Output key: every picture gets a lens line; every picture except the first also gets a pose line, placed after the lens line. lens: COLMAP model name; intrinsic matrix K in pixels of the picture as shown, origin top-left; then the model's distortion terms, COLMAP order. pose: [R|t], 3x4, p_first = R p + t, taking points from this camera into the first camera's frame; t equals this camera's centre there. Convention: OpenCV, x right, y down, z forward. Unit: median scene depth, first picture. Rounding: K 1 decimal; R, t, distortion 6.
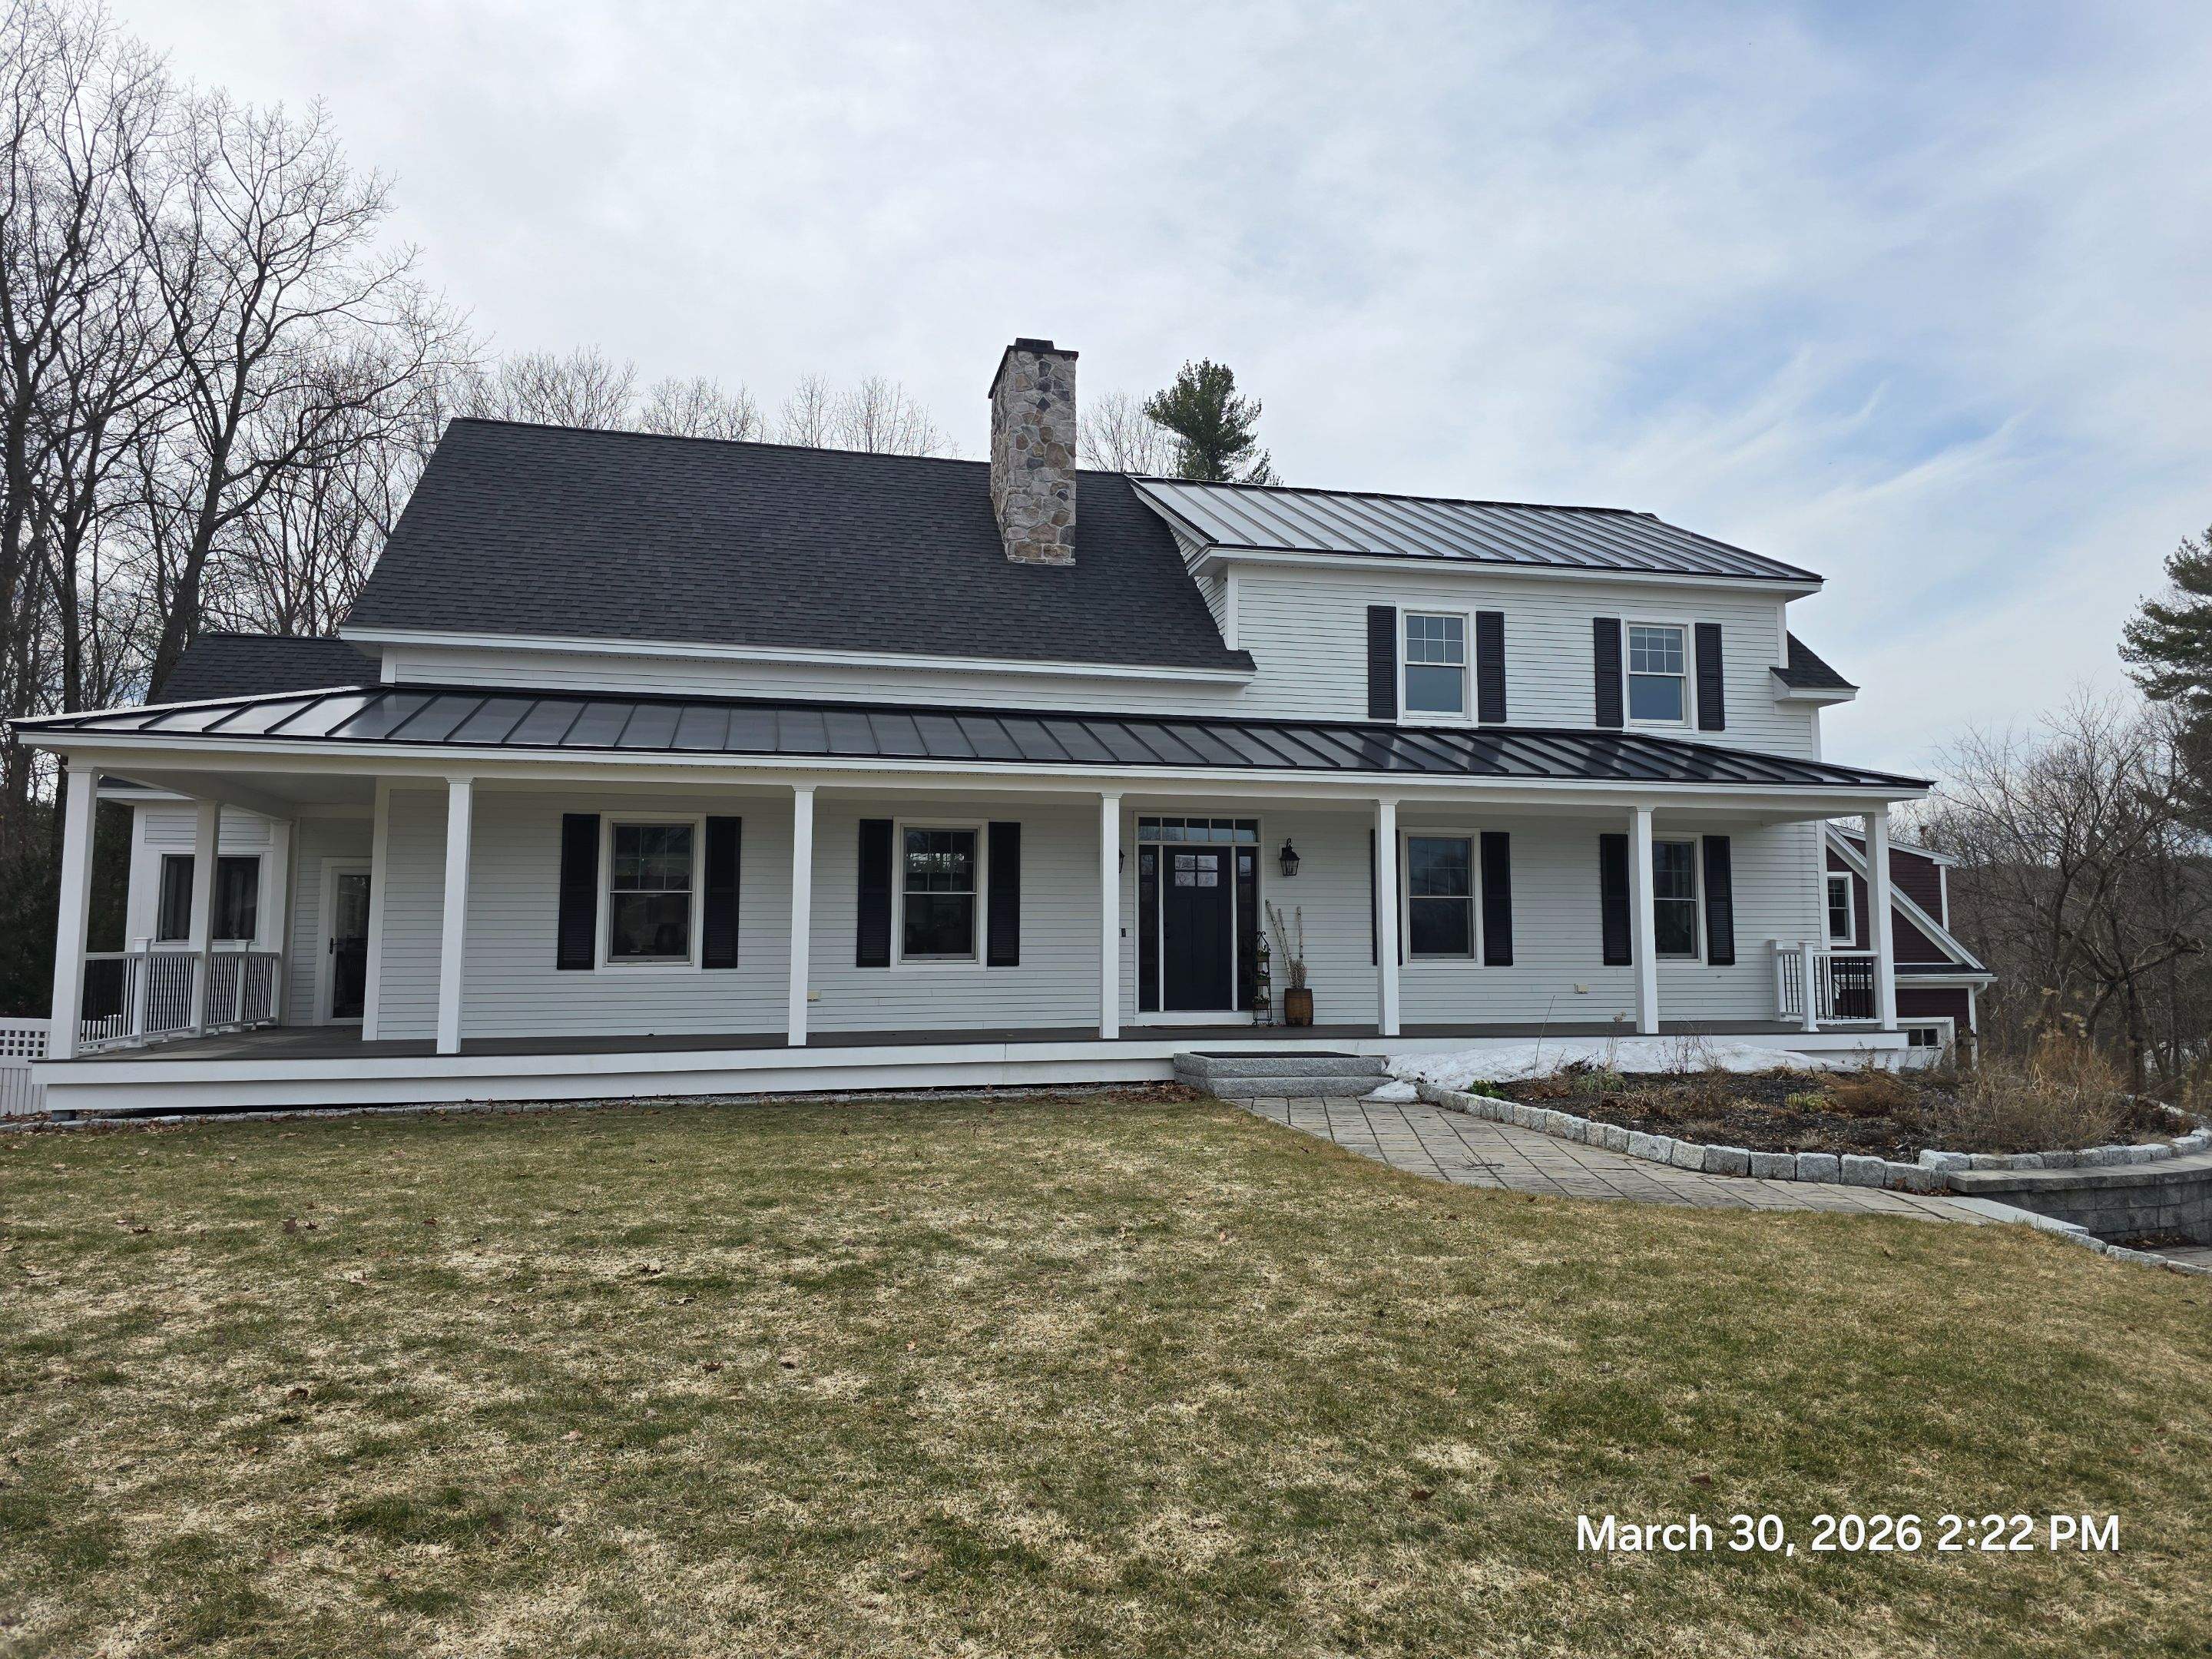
lens RADIAL K [[1493.0, 0, 1126.3], [0, 1493.0, 786.0], [0, 0, 1]] dist [0.041436, -0.020252]
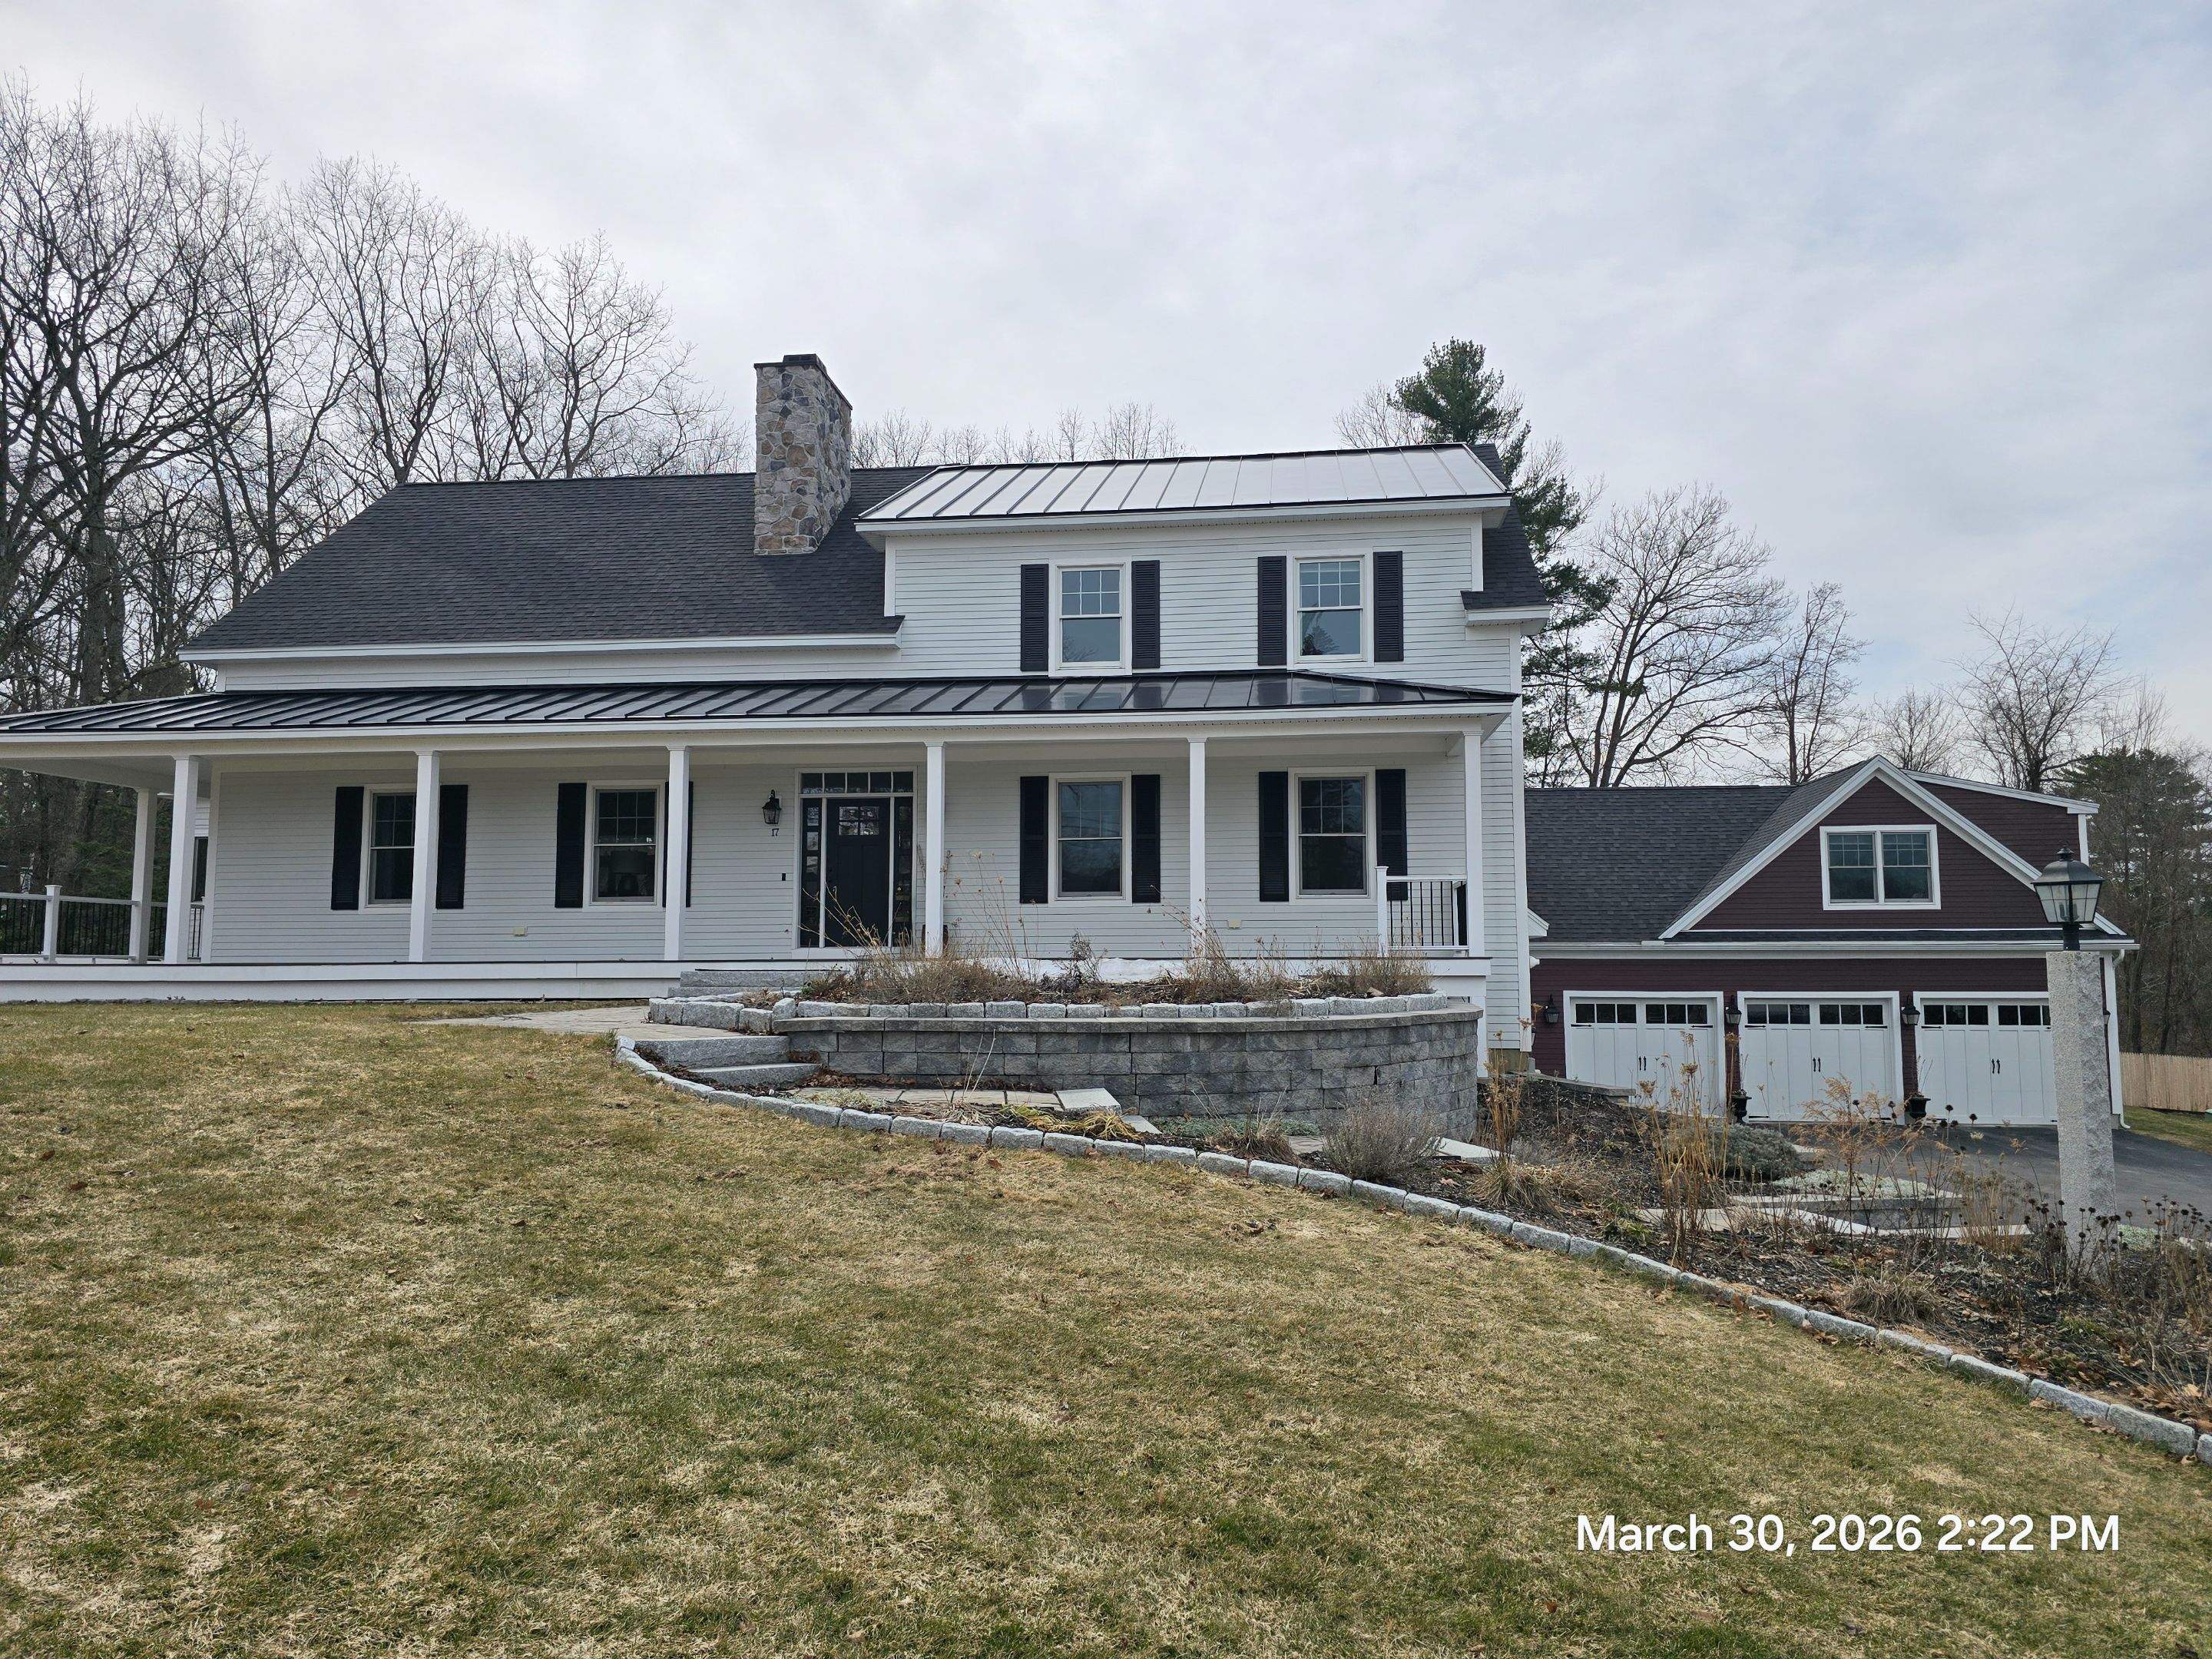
lens RADIAL K [[1393.6, 0, 1129.8], [0, 1393.6, 810.2], [0, 0, 1]] dist [0.067337, -0.045579]
pose [[0.940892, -0.035309, -0.336861, 0.551582], [0.041350, 0.999087, 0.010773, 0.044044], [0.336173, -0.024065, 0.941493, 0.091543]]
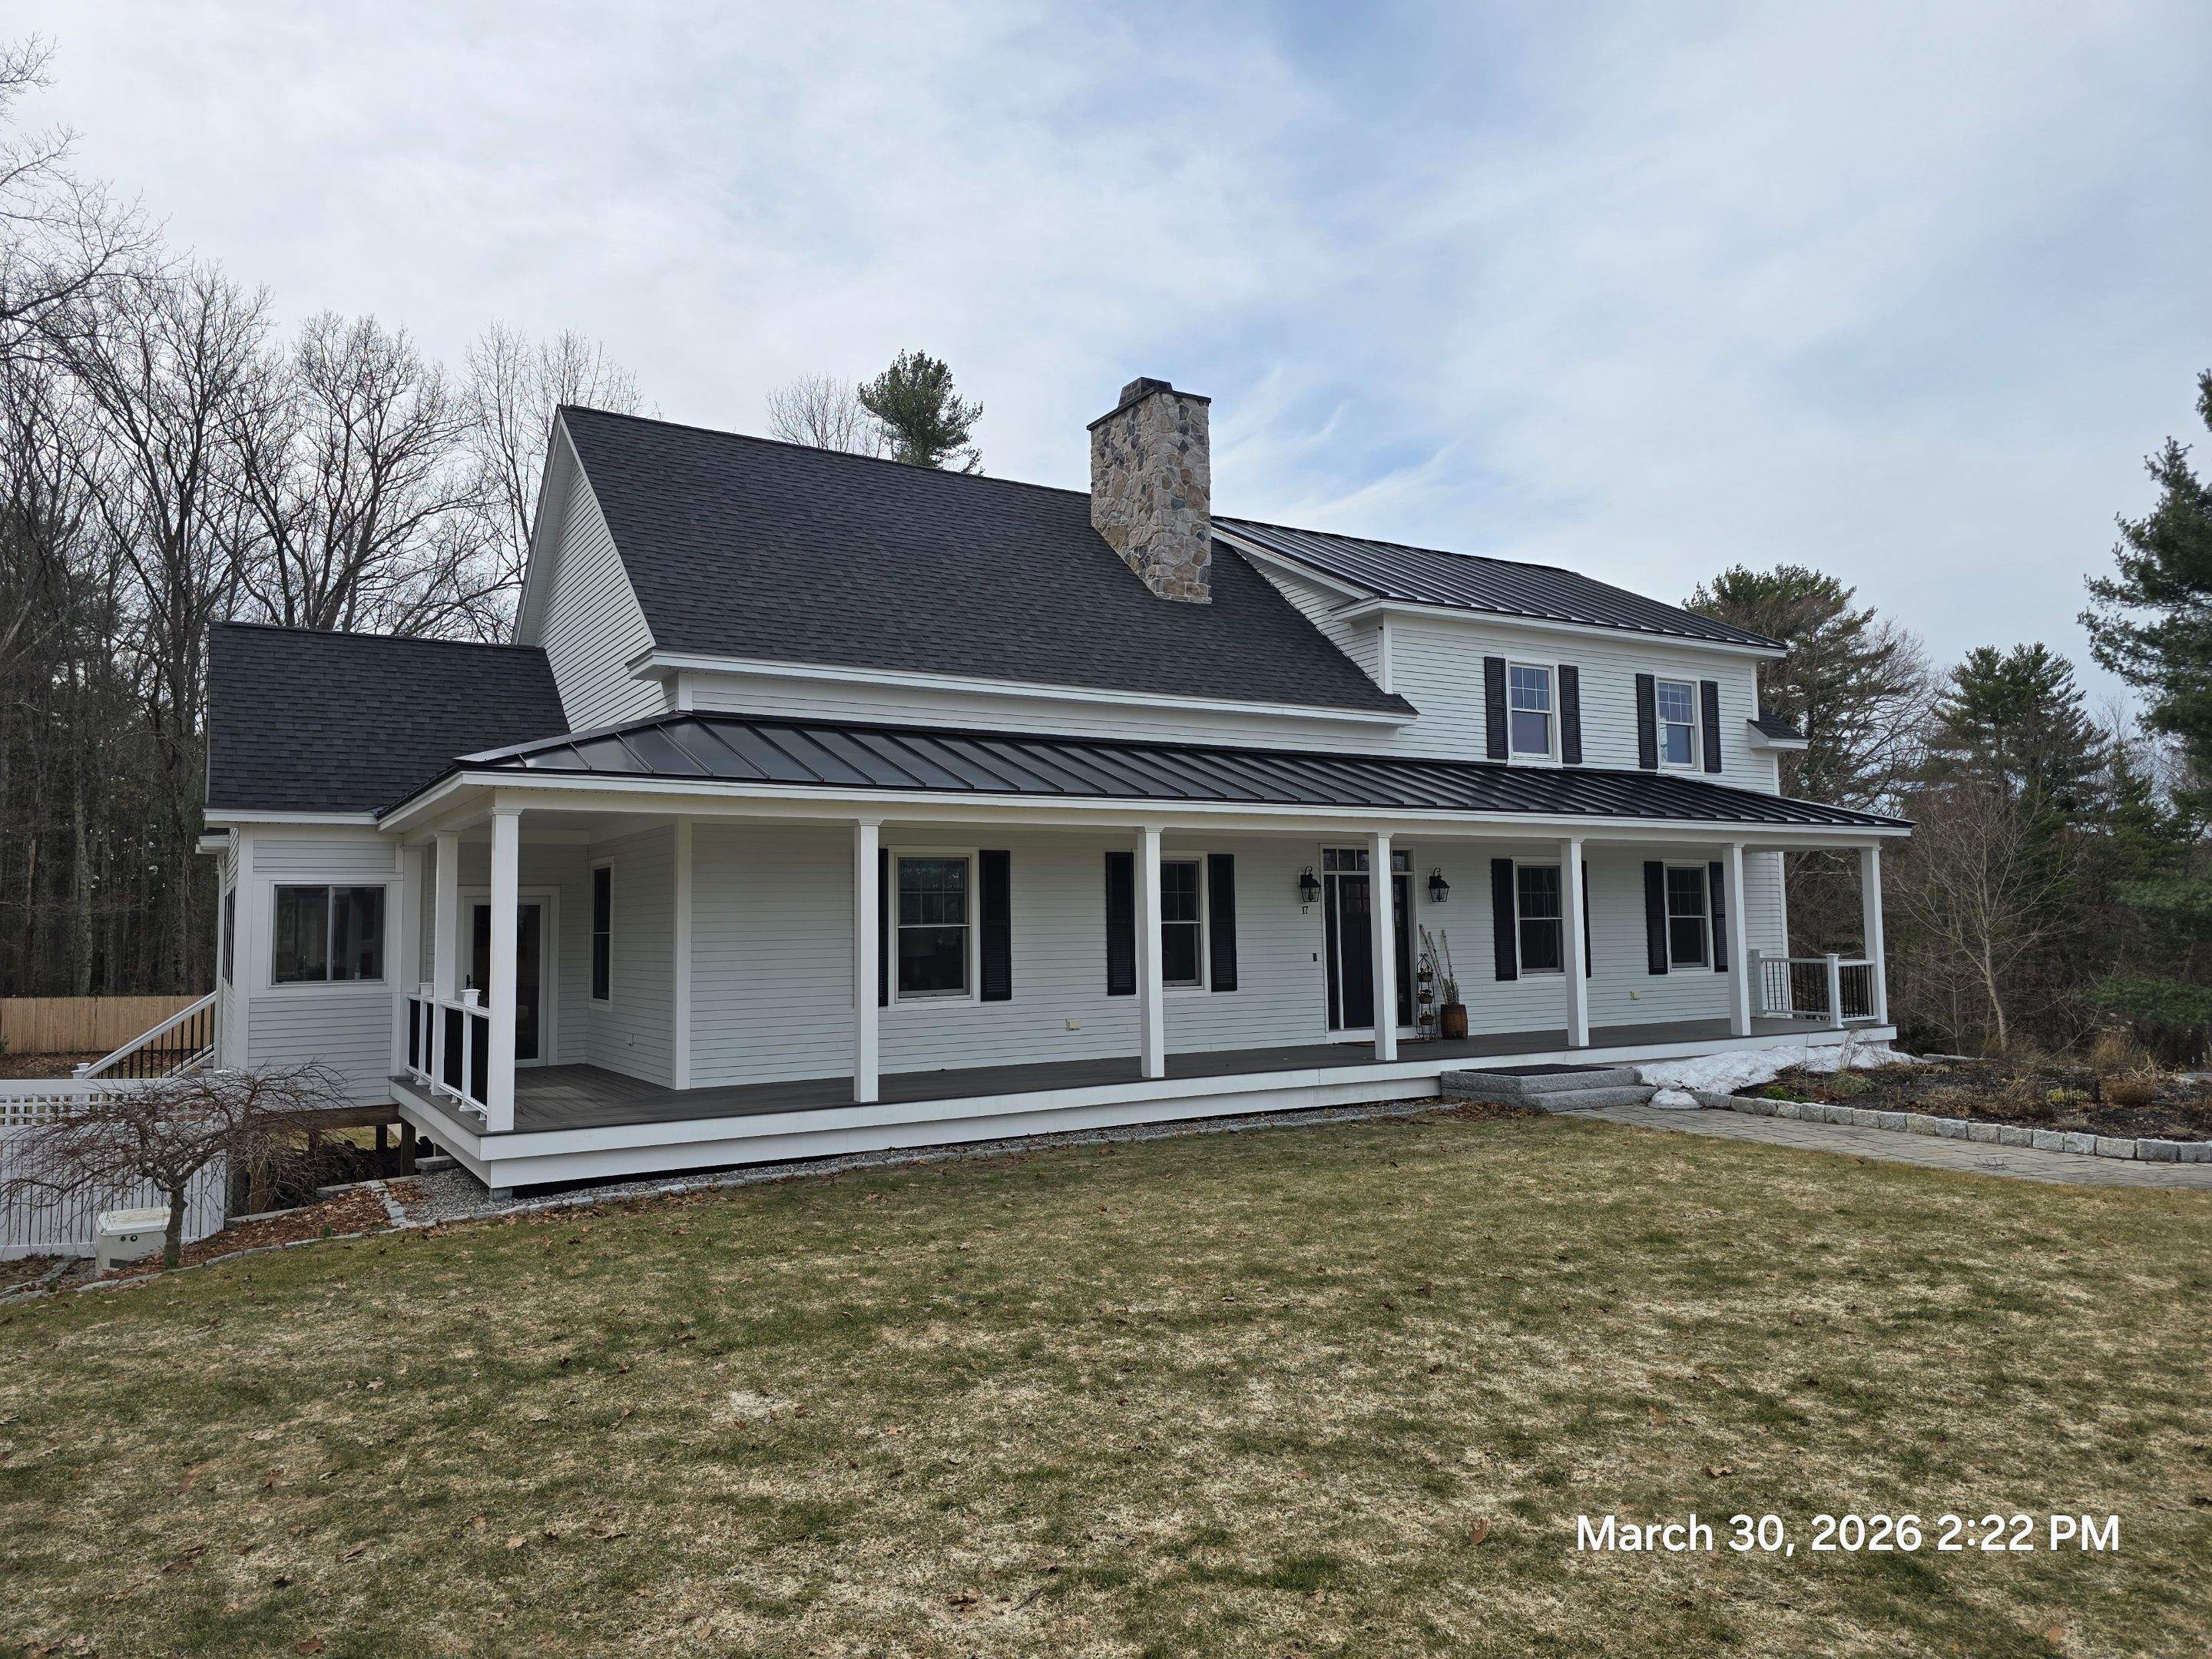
lens RADIAL K [[1493.0, 0, 1068.0], [0, 1493.0, 836.8], [0, 0, 1]] dist [0.041436, -0.020252]
pose [[0.956422, 0.002708, 0.291974, -0.449990], [-0.016848, 0.998803, 0.045927, -0.032923], [-0.291500, -0.048845, 0.955323, 0.023118]]
